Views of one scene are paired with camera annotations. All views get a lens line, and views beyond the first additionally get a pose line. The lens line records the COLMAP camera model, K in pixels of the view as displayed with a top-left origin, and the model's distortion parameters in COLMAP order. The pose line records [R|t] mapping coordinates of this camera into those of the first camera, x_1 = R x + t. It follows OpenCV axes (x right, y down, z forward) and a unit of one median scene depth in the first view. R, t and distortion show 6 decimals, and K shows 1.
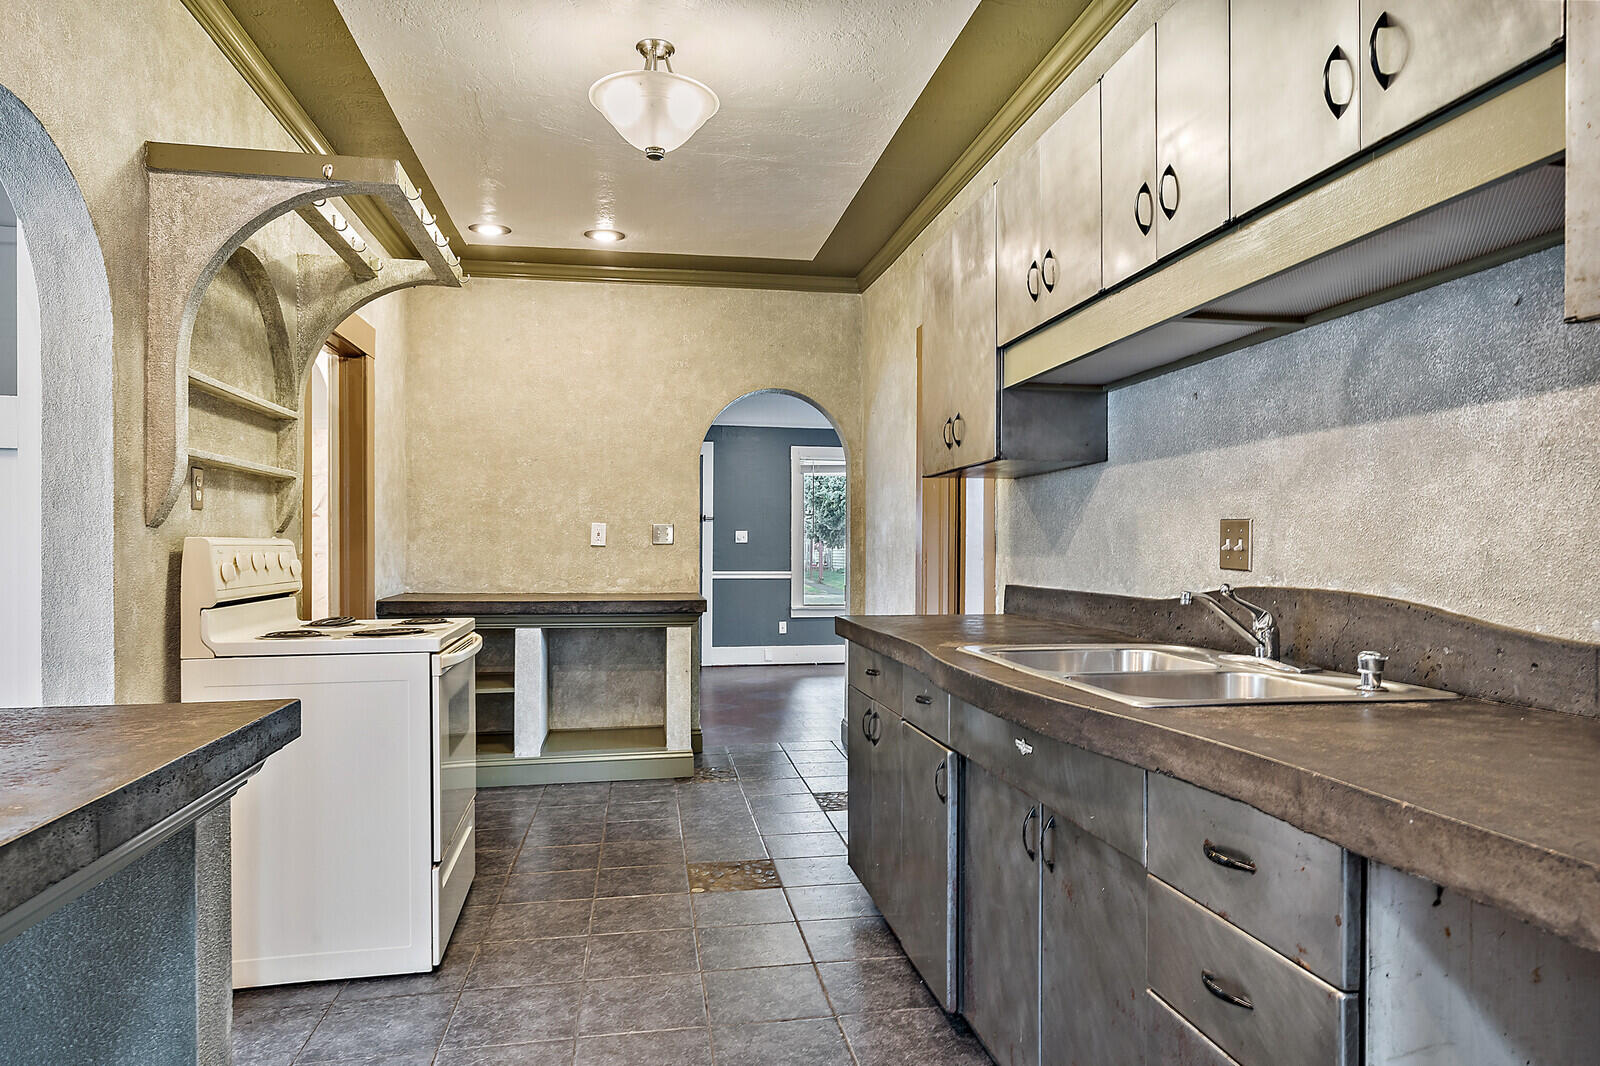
lens RADIAL K [[994.2, 0, 800.7], [0, 994.2, 541.7], [0, 0, 1]] dist [-0.001385, -0.000392]
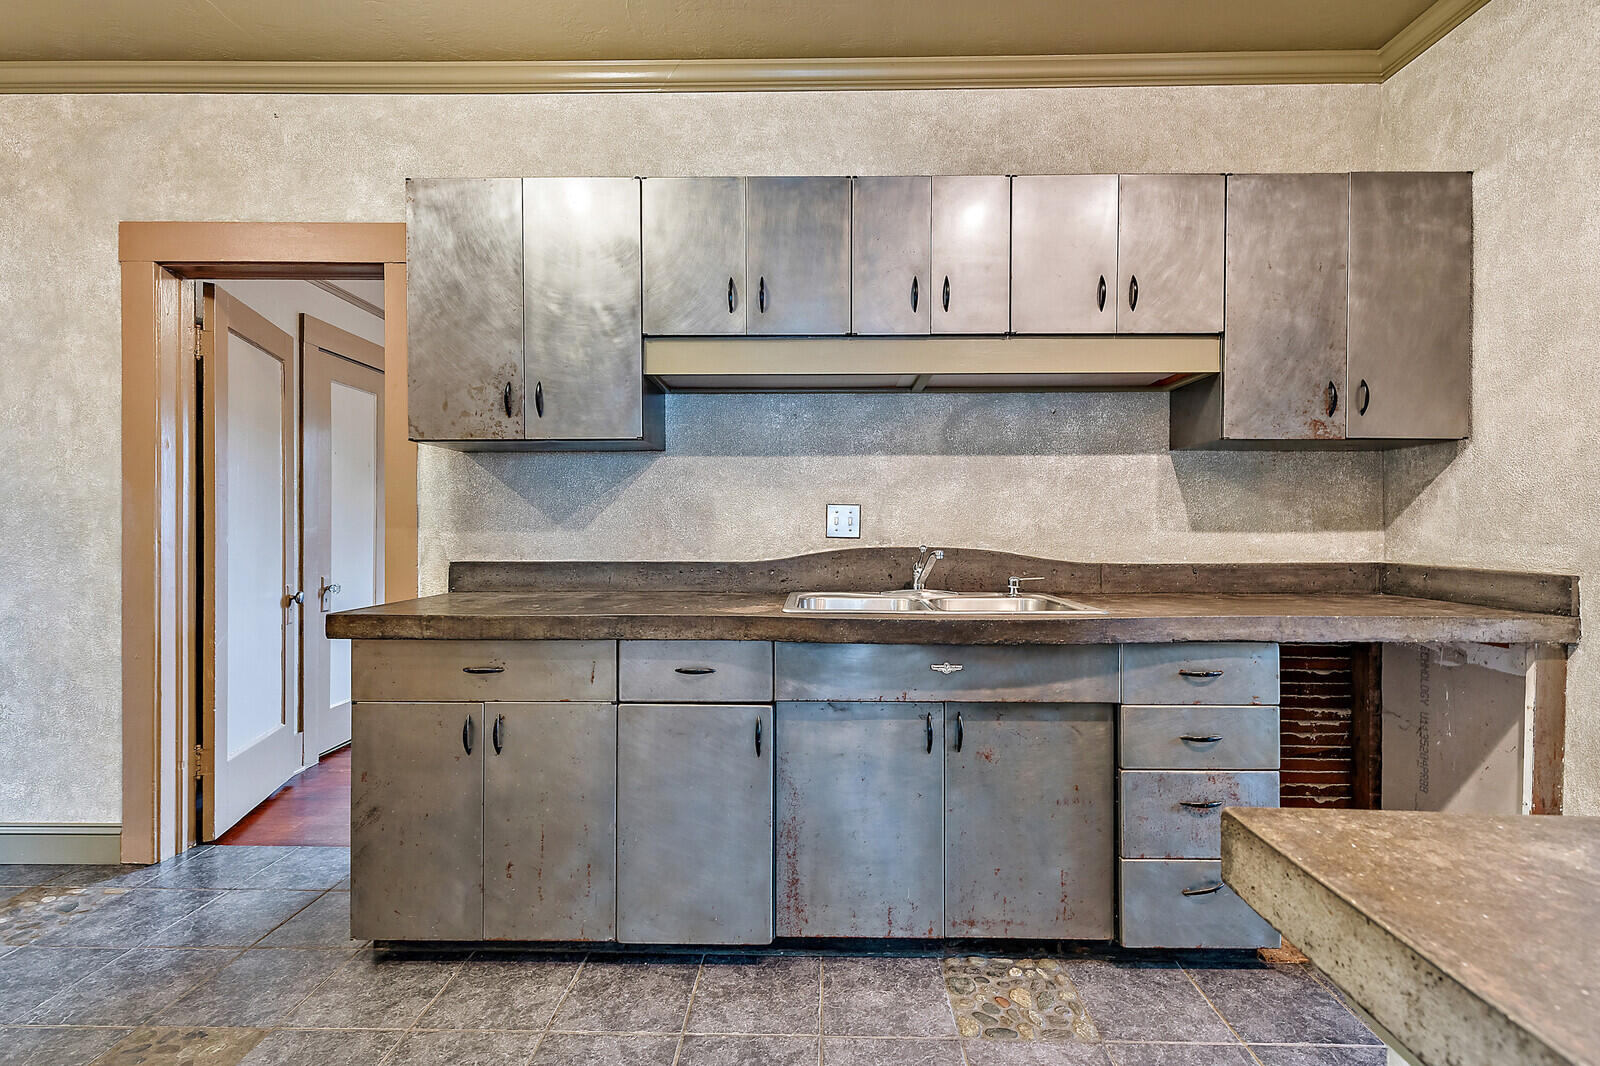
lens RADIAL K [[731.9, 0, 799.7], [0, 731.9, 527.1], [0, 0, 1]] dist [0.003156, -0.000339]
pose [[0.182788, -0.001714, 0.983151, -0.814396], [-0.005313, 0.999982, 0.002731, 0.011268], [-0.983138, -0.005723, 0.182776, 1.038874]]
